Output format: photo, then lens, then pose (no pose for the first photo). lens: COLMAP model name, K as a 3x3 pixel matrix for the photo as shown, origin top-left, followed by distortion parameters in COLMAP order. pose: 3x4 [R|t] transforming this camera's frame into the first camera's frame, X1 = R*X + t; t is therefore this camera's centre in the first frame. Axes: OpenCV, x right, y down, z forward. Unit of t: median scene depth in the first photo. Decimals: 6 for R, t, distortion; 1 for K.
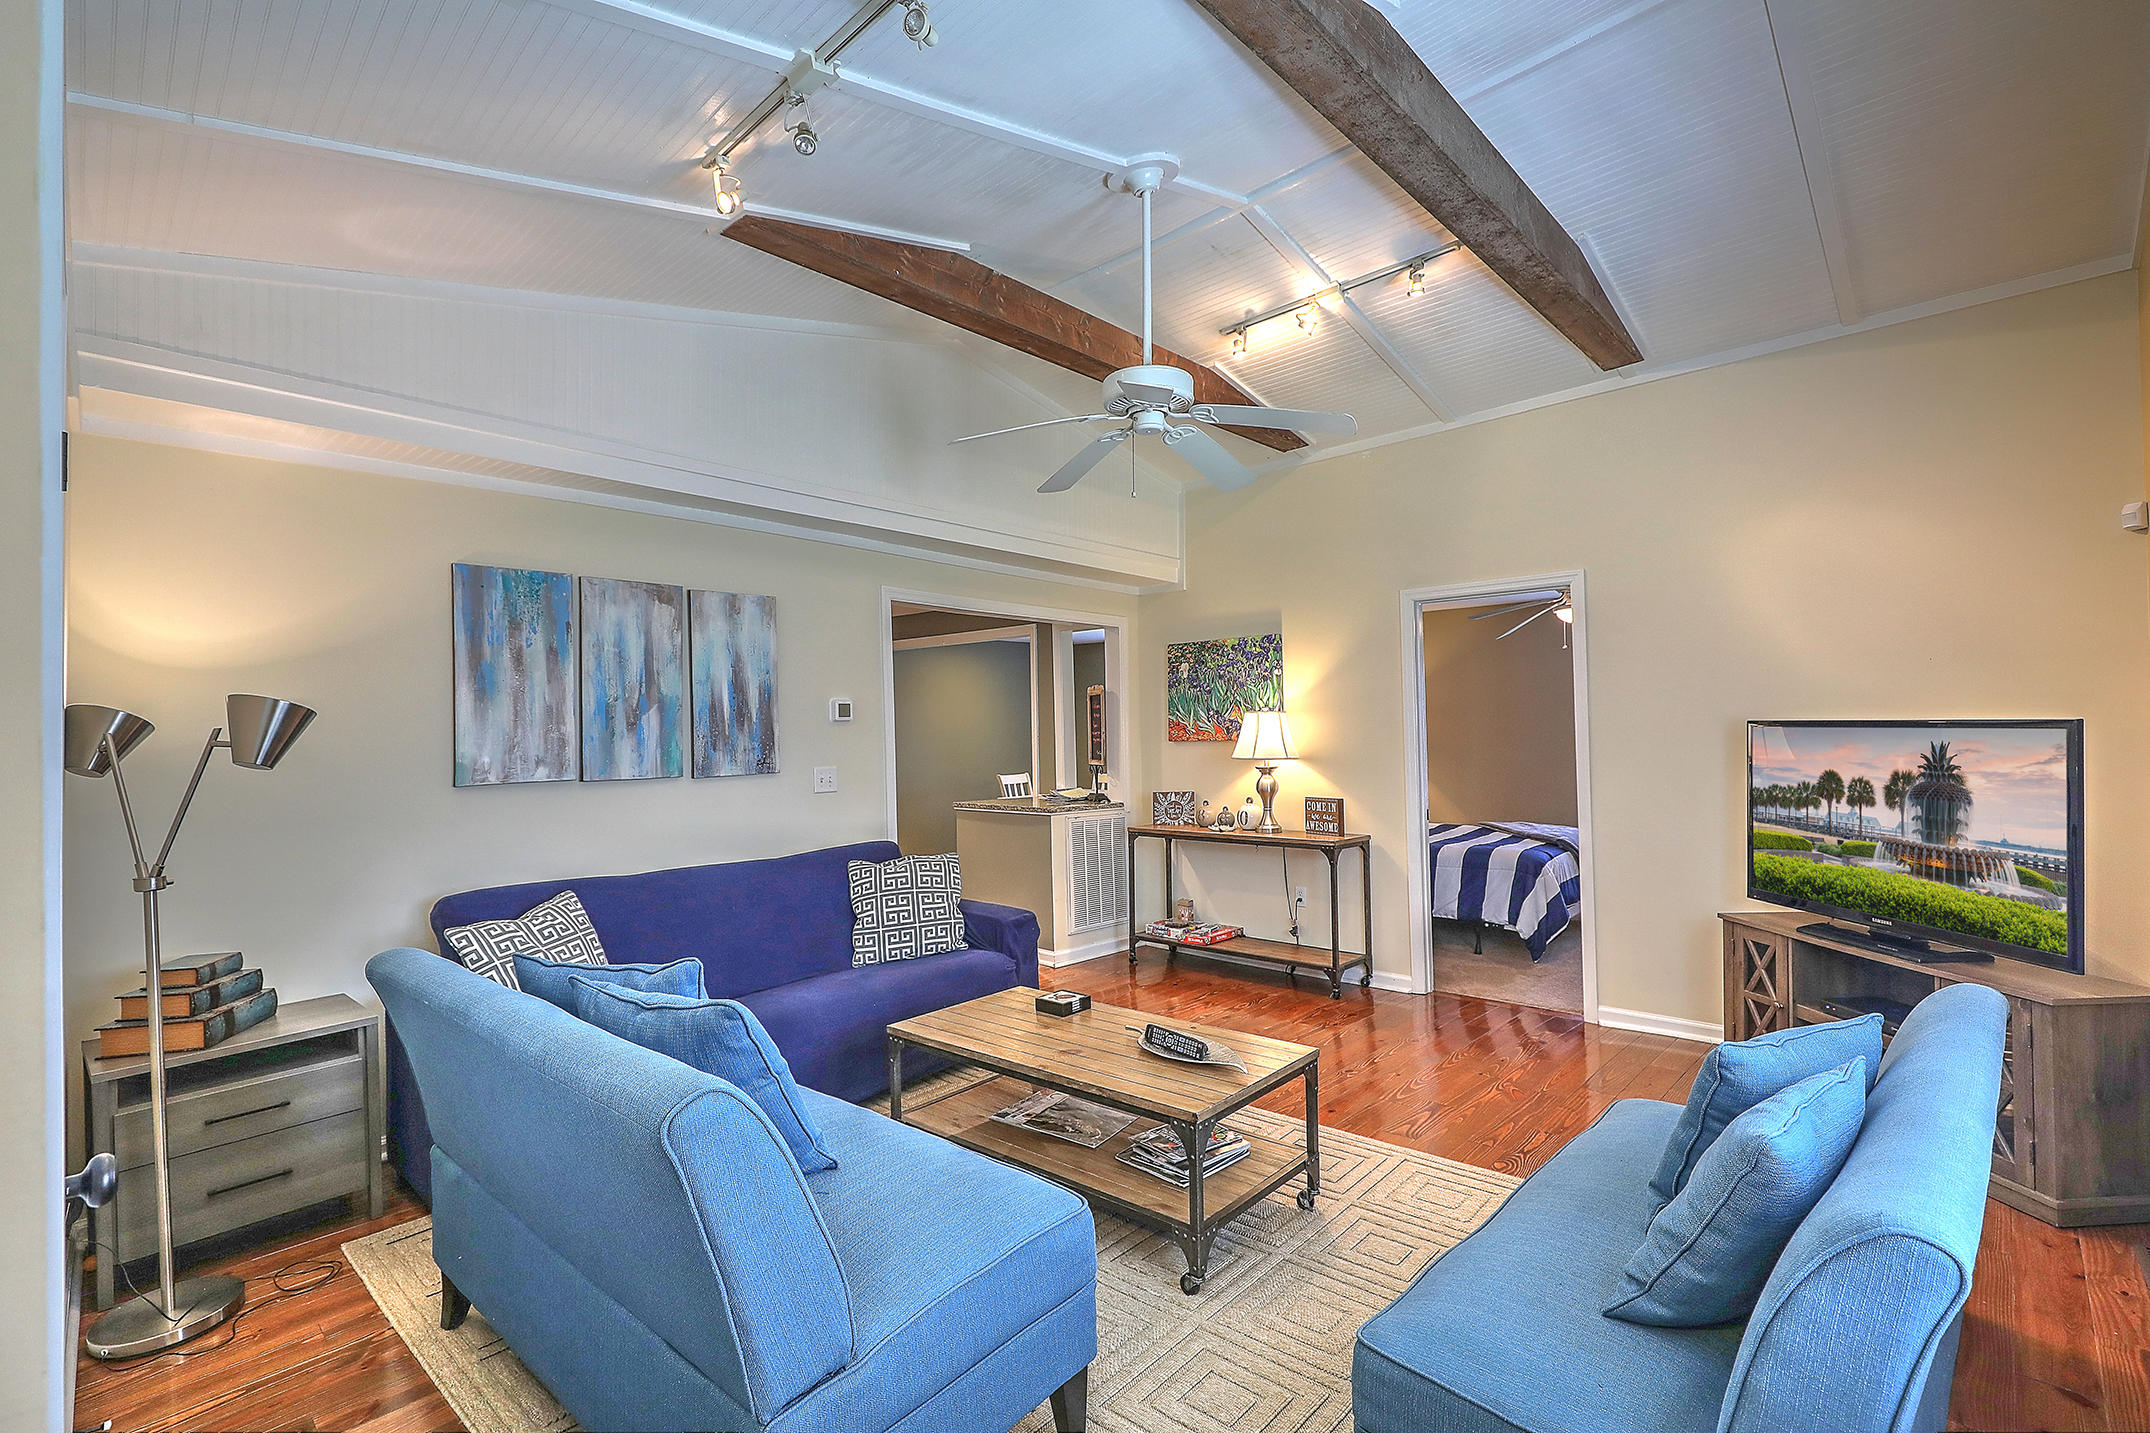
lens RADIAL K [[979.4, 0, 1074.4], [0, 979.4, 730.2], [0, 0, 1]] dist [0.003625, 0.000233]
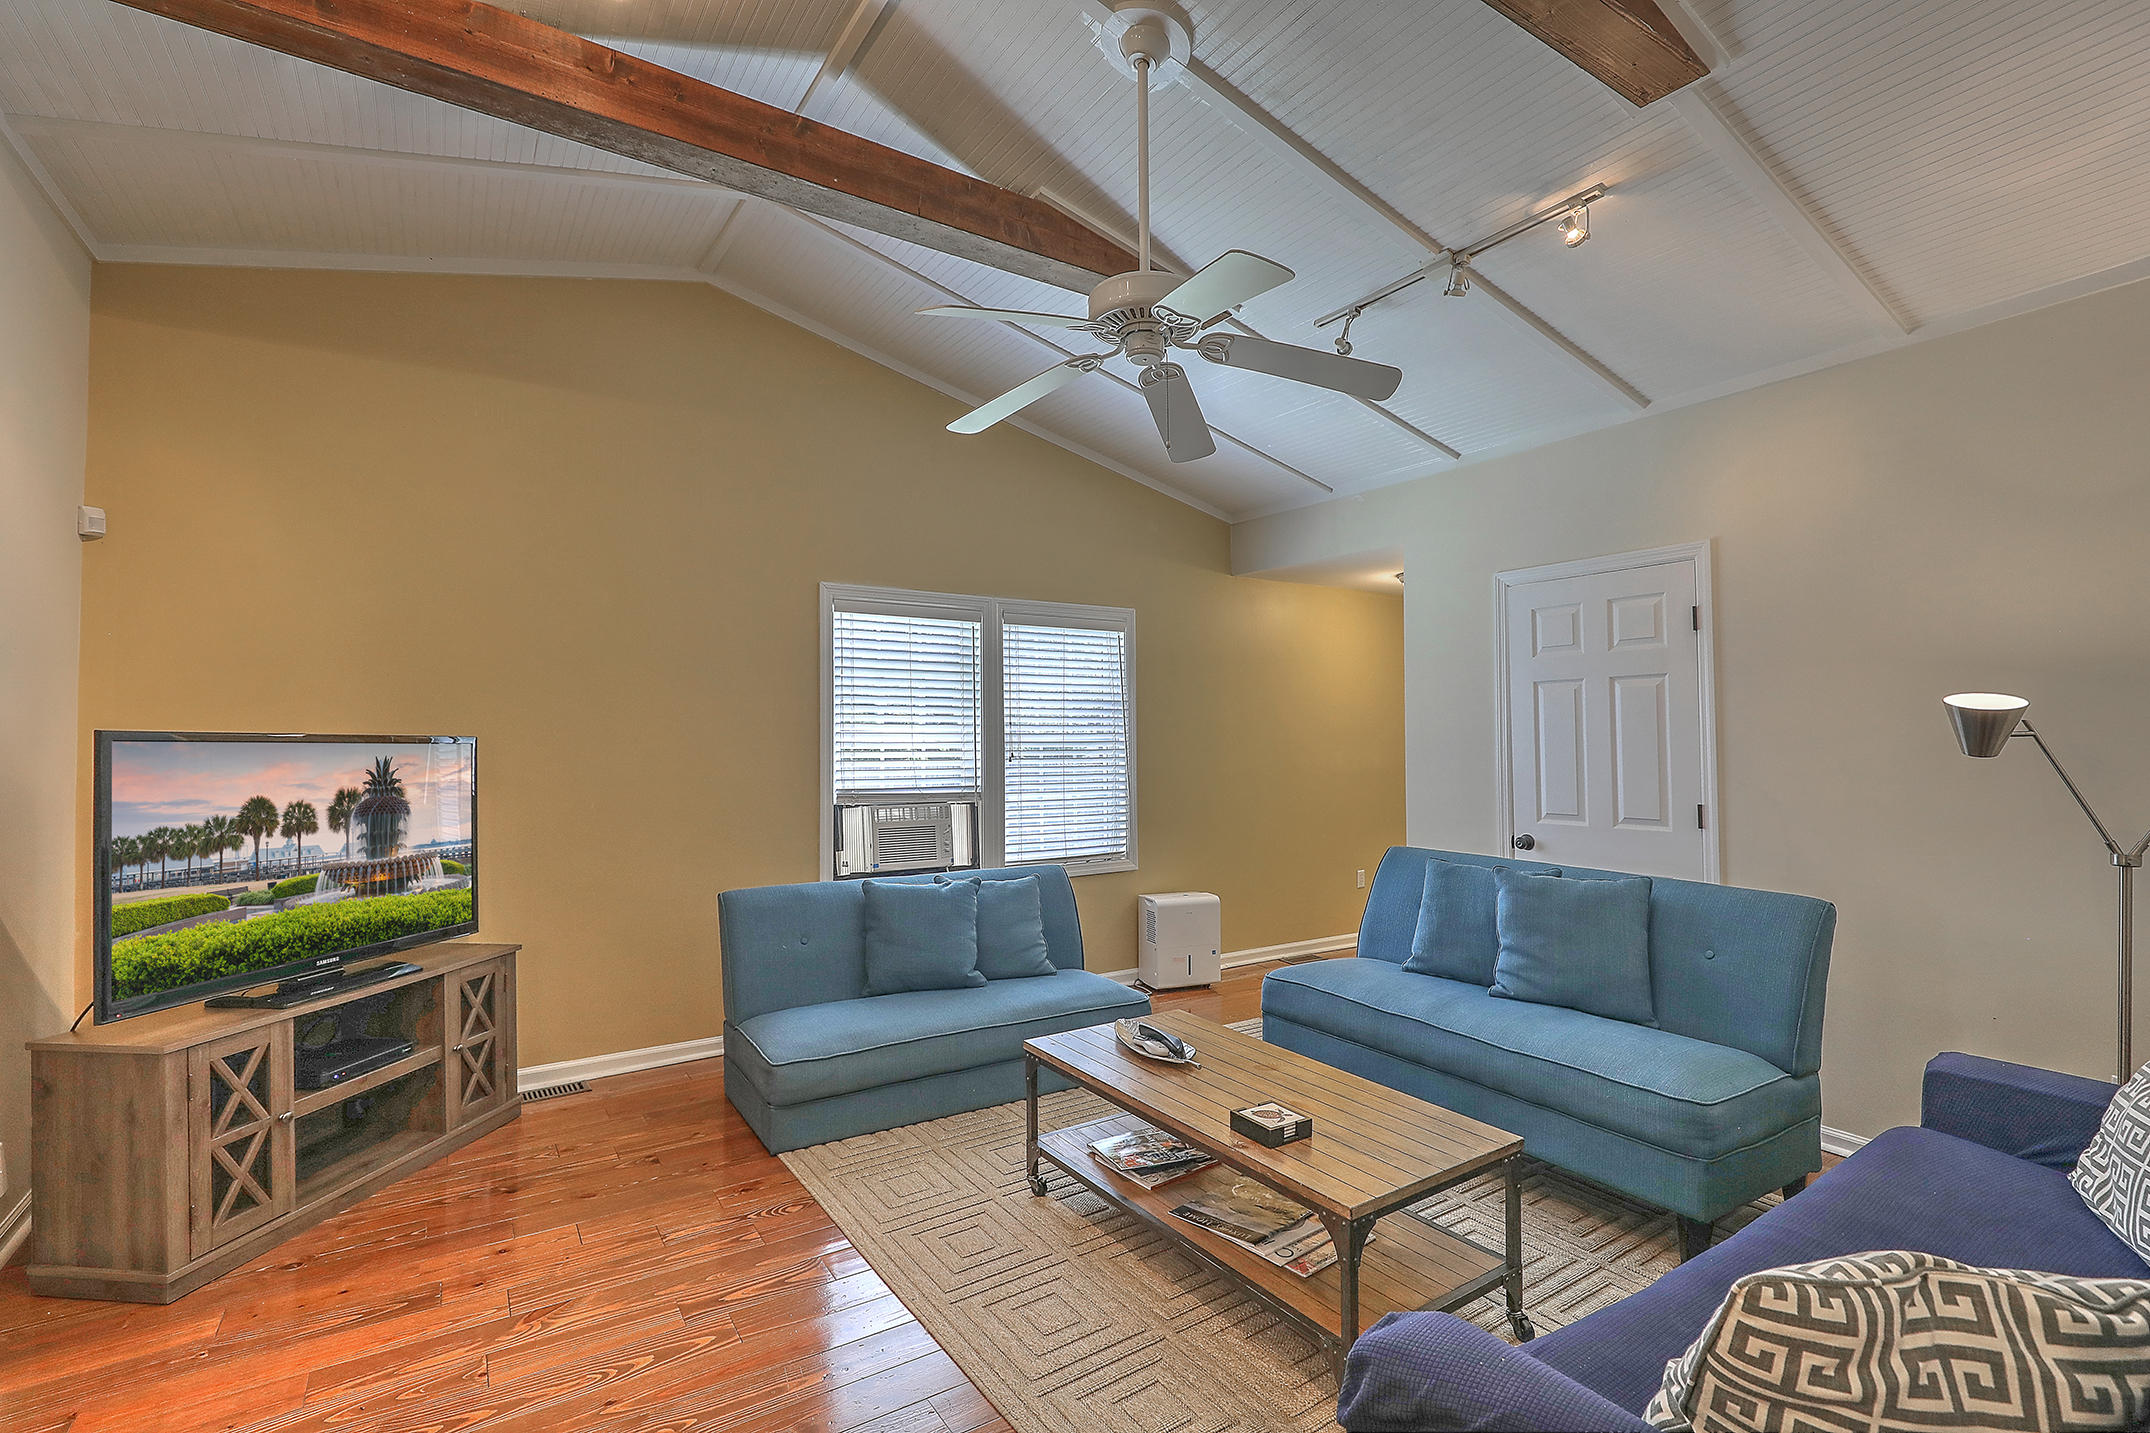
lens RADIAL K [[979.4, 0, 1056.8], [0, 979.4, 723.3], [0, 0, 1]] dist [0.003625, 0.000233]
pose [[-0.963501, 0.018492, 0.267064, -0.052240], [0.013326, 0.999688, -0.021144, 0.006860], [-0.267372, -0.016813, -0.963447, 1.508171]]
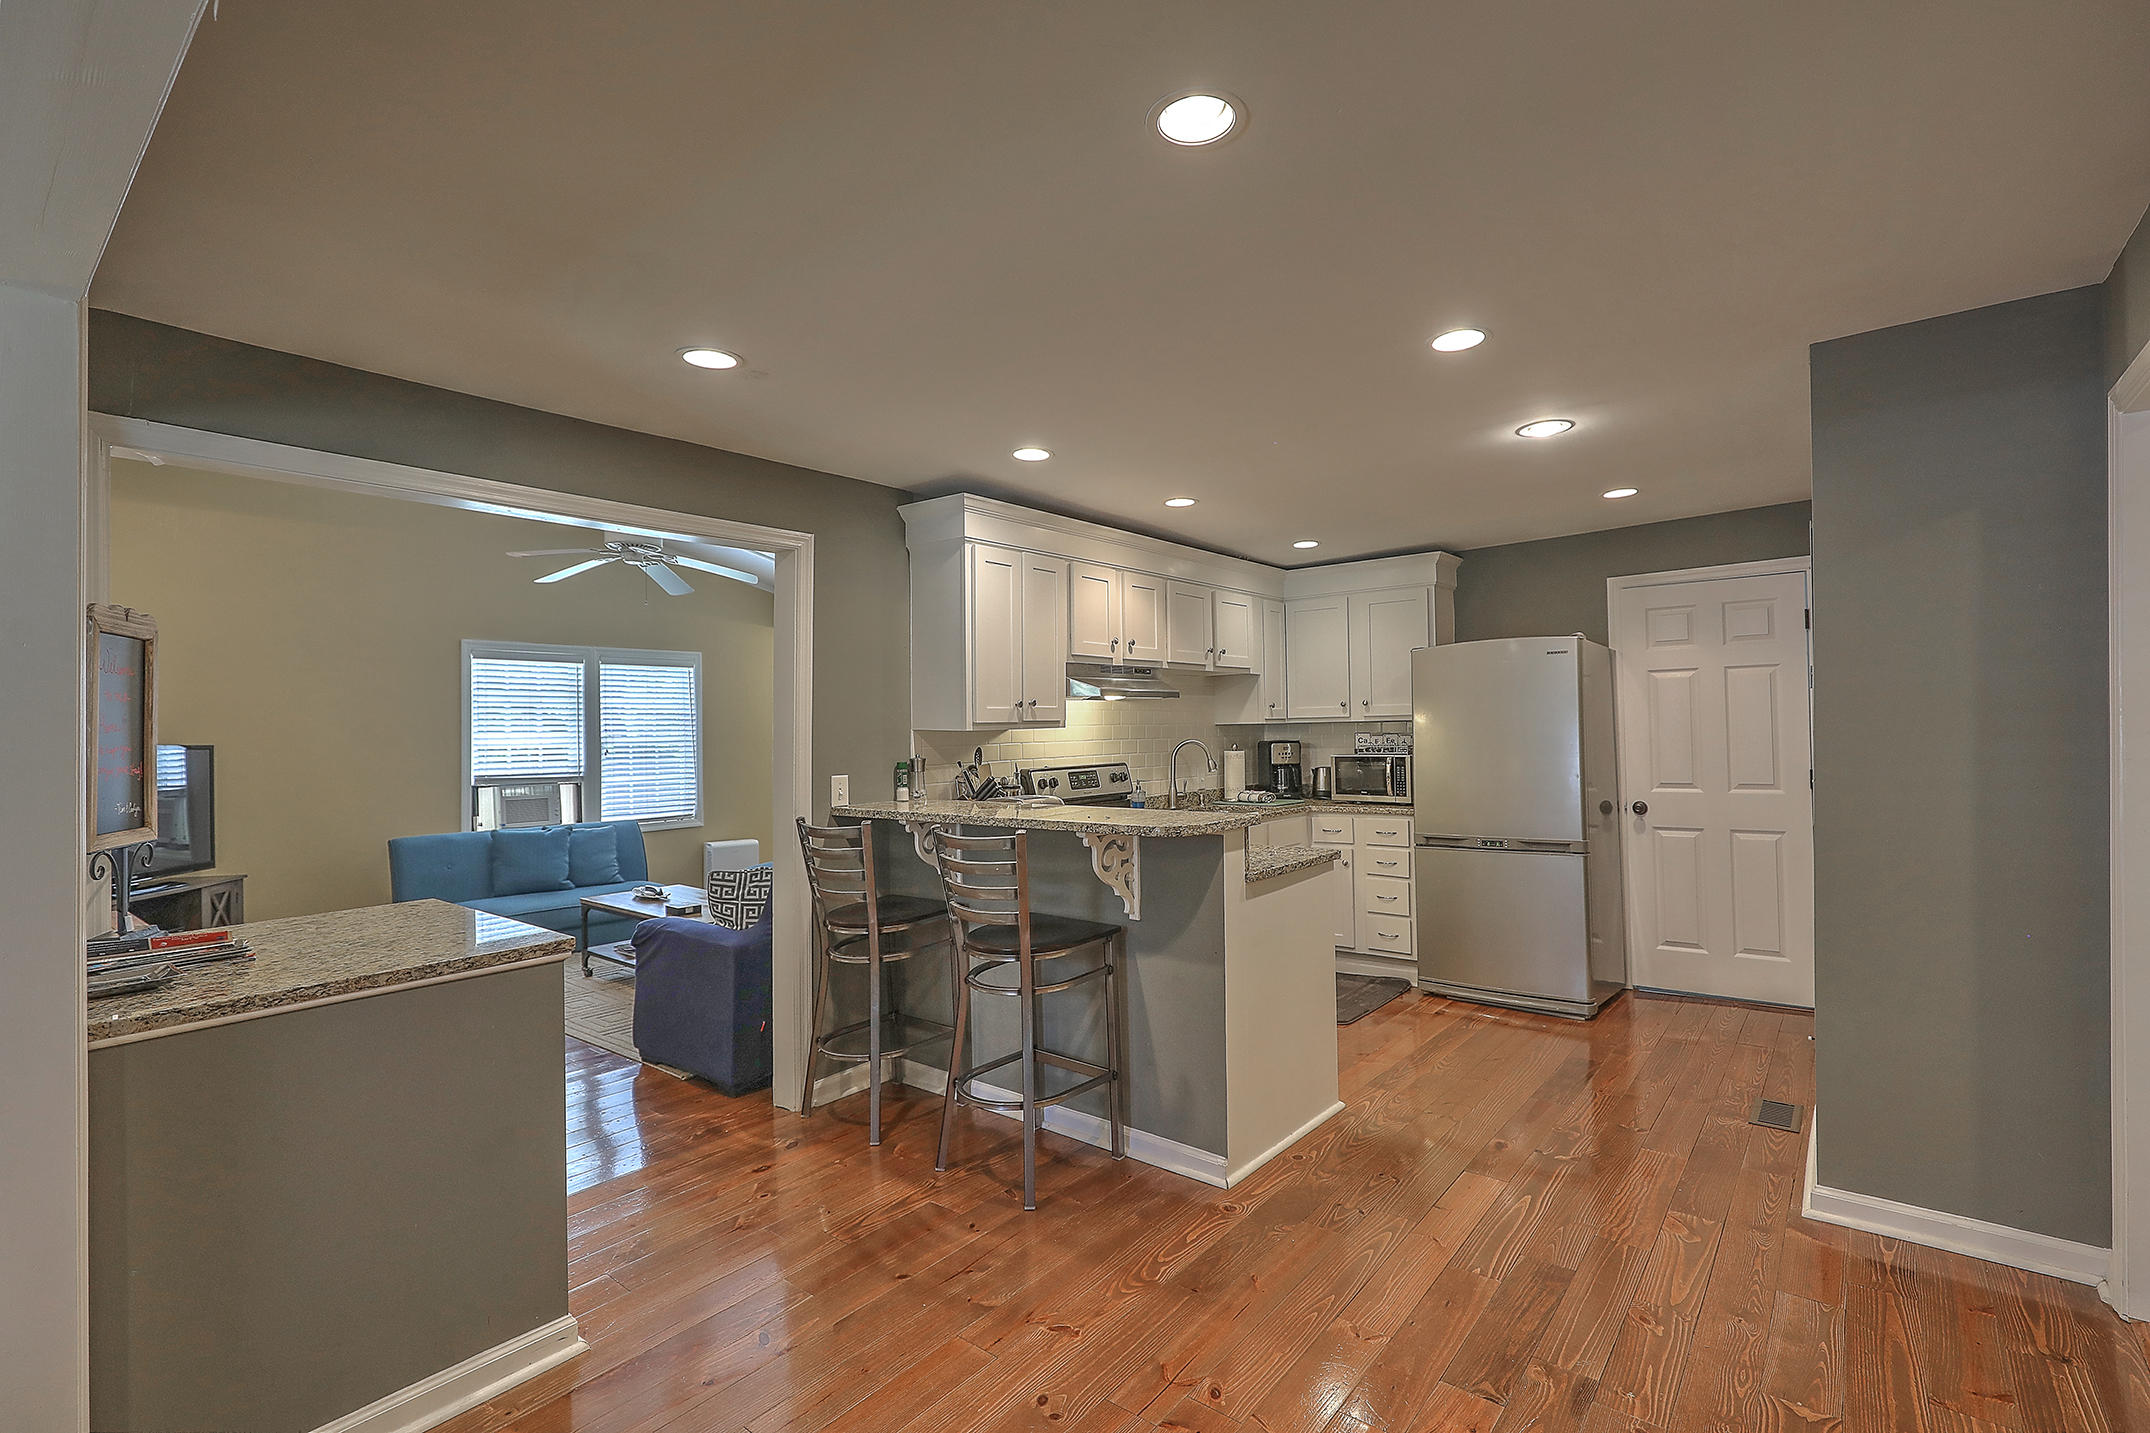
lens RADIAL K [[979.4, 0, 1071.6], [0, 979.4, 713.4], [0, 0, 1]] dist [0.003625, 0.000233]
pose [[-0.998818, 0.029093, -0.038932, -0.489646], [0.029920, 0.999335, -0.020828, 0.013008], [0.038301, -0.021968, -0.999025, 2.250507]]
